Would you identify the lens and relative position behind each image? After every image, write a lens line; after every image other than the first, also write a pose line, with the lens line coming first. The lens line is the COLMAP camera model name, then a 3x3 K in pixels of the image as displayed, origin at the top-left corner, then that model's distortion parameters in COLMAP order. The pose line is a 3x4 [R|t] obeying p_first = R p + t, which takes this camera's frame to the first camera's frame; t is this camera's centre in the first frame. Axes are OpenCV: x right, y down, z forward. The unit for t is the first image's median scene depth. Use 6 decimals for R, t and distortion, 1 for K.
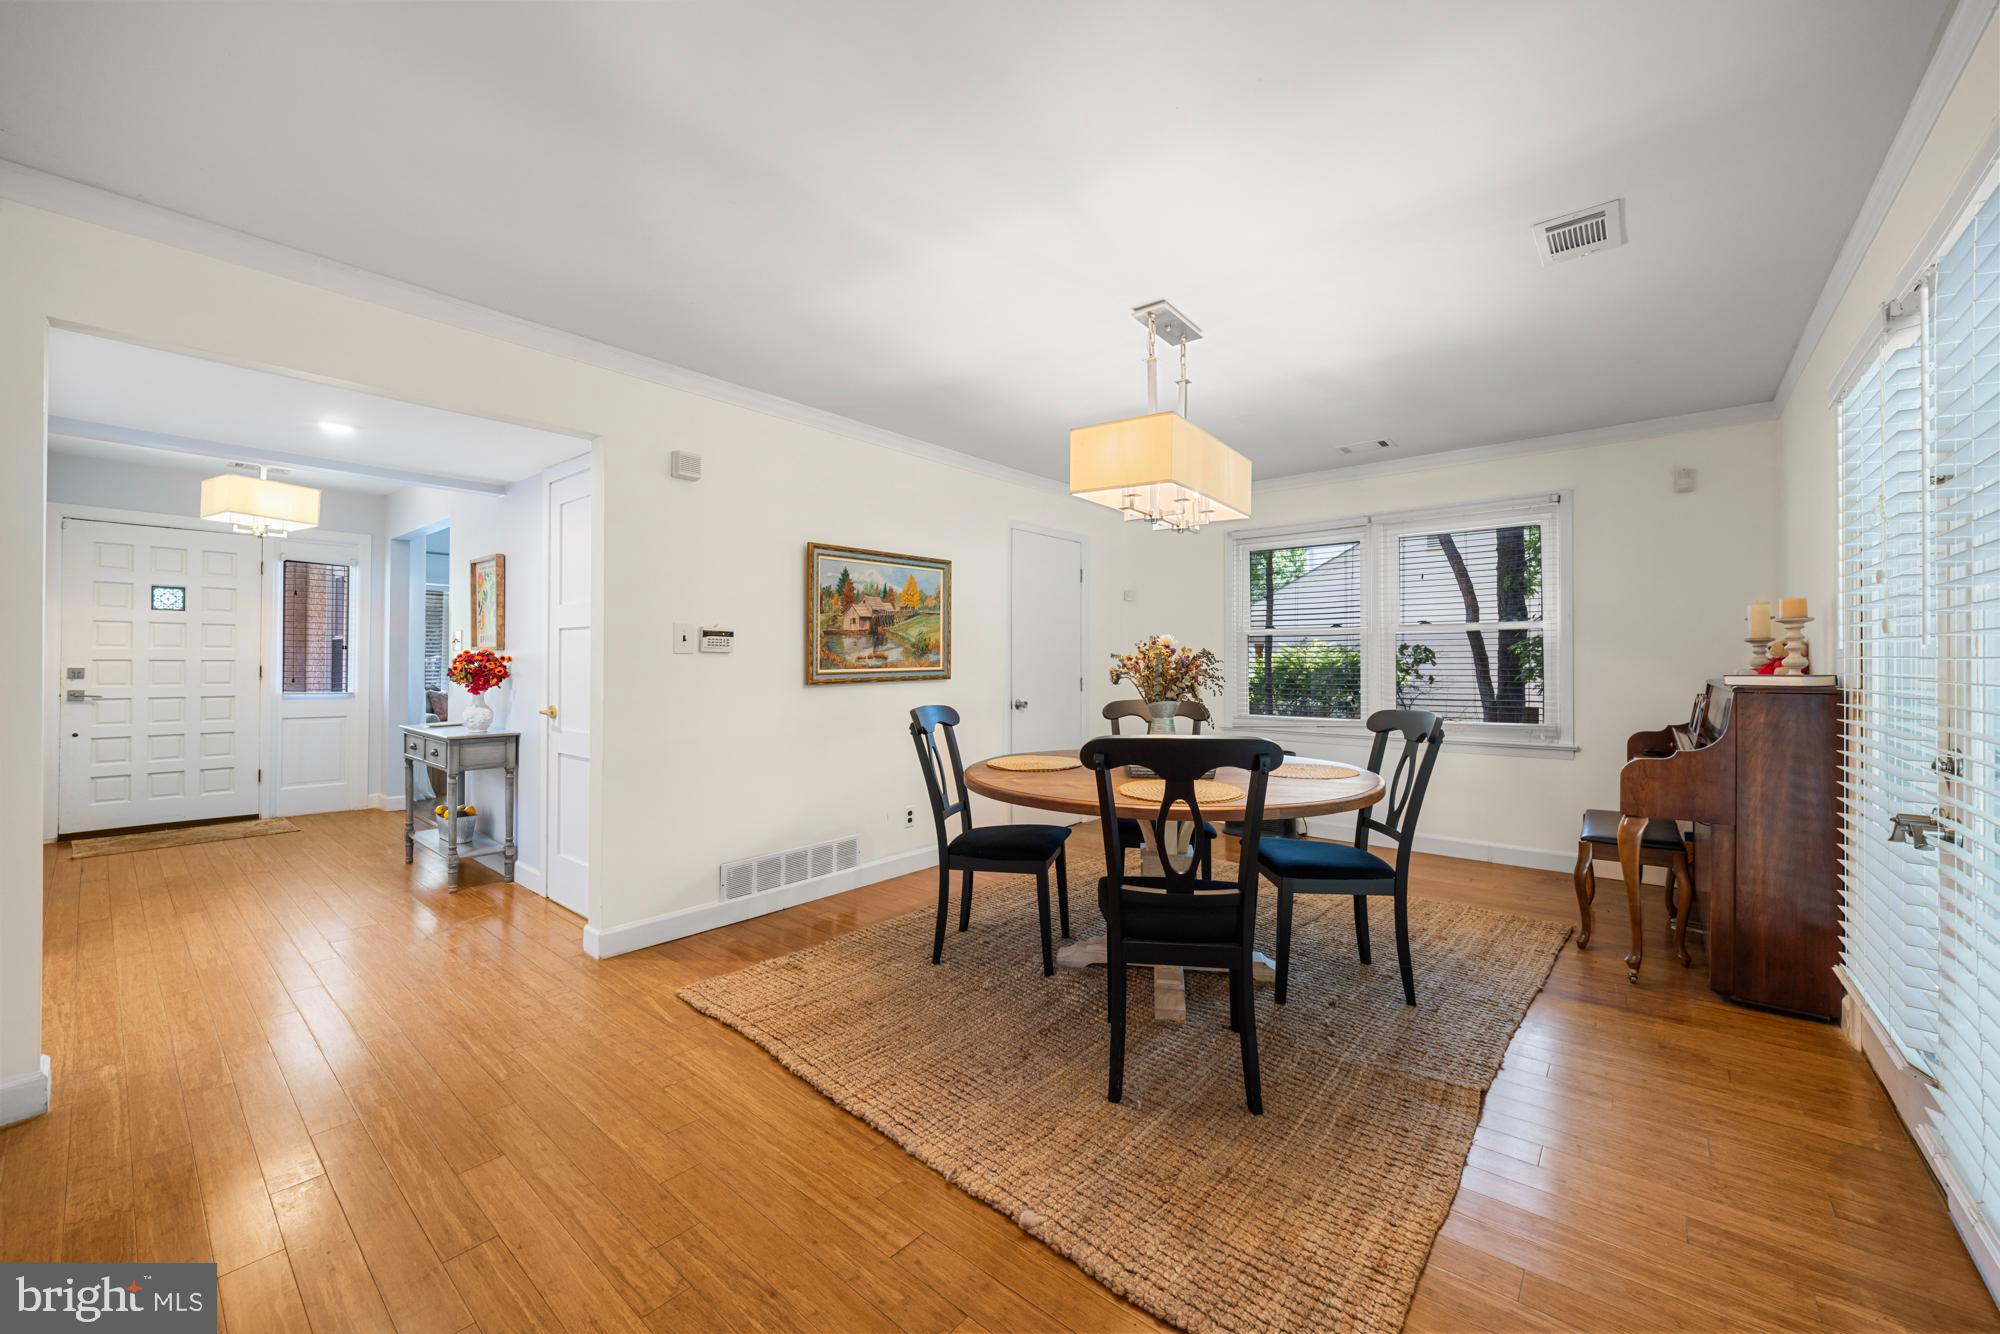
lens RADIAL K [[776.9, 0, 1005.1], [0, 776.9, 658.2], [0, 0, 1]] dist [-0.000375, -0.000269]
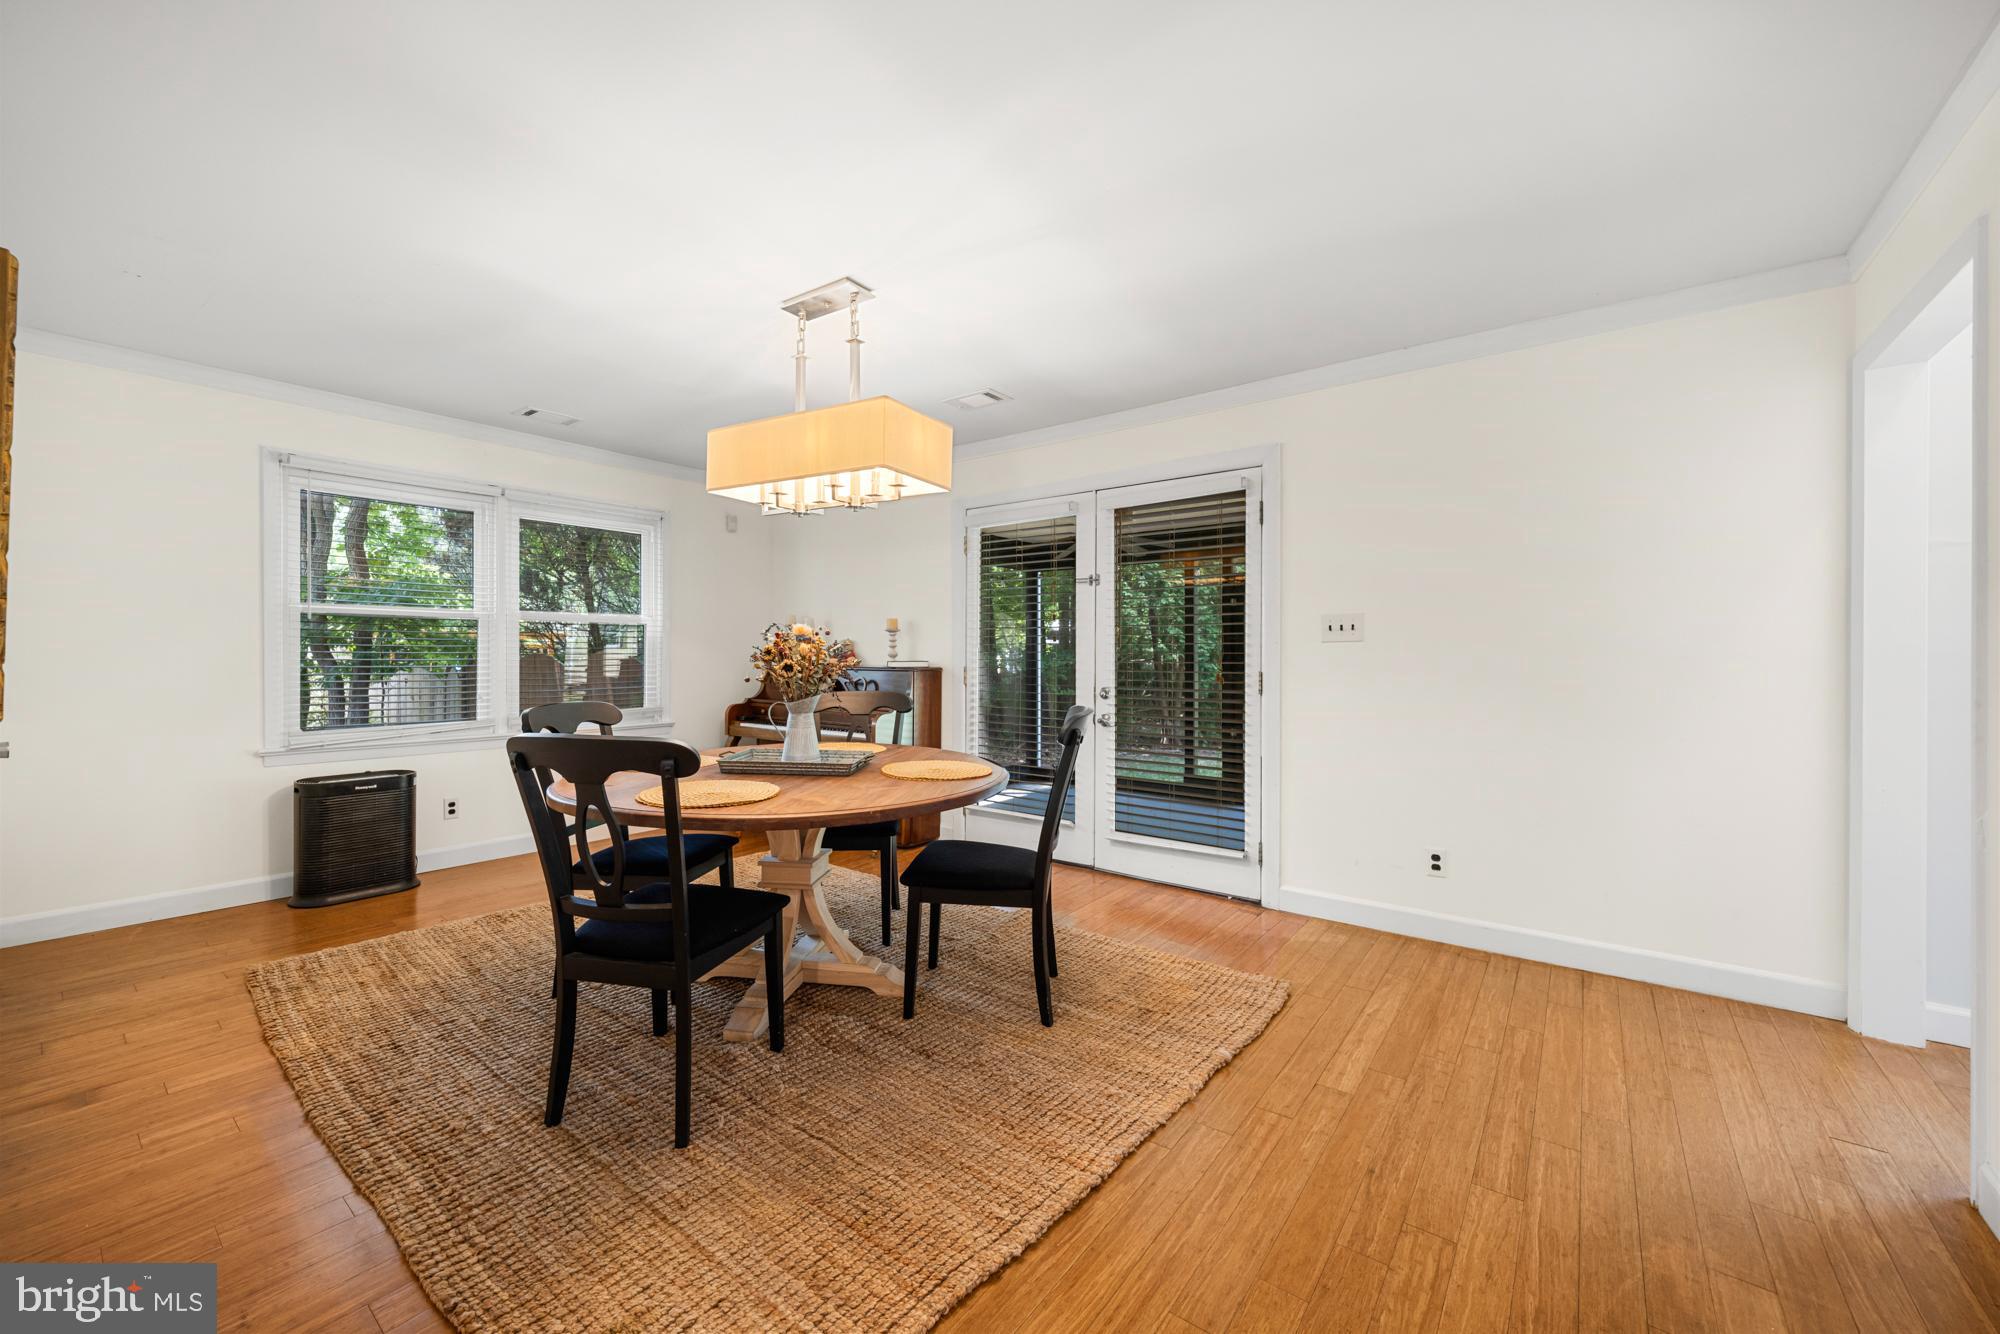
lens RADIAL K [[776.9, 0, 1005.1], [0, 776.9, 658.2], [0, 0, 1]] dist [-0.000375, -0.000269]
pose [[-0.048833, -0.005849, 0.998790, -1.084448], [-0.001119, 0.999983, 0.005801, 0.013436], [-0.998806, -0.000835, -0.048839, 1.201508]]
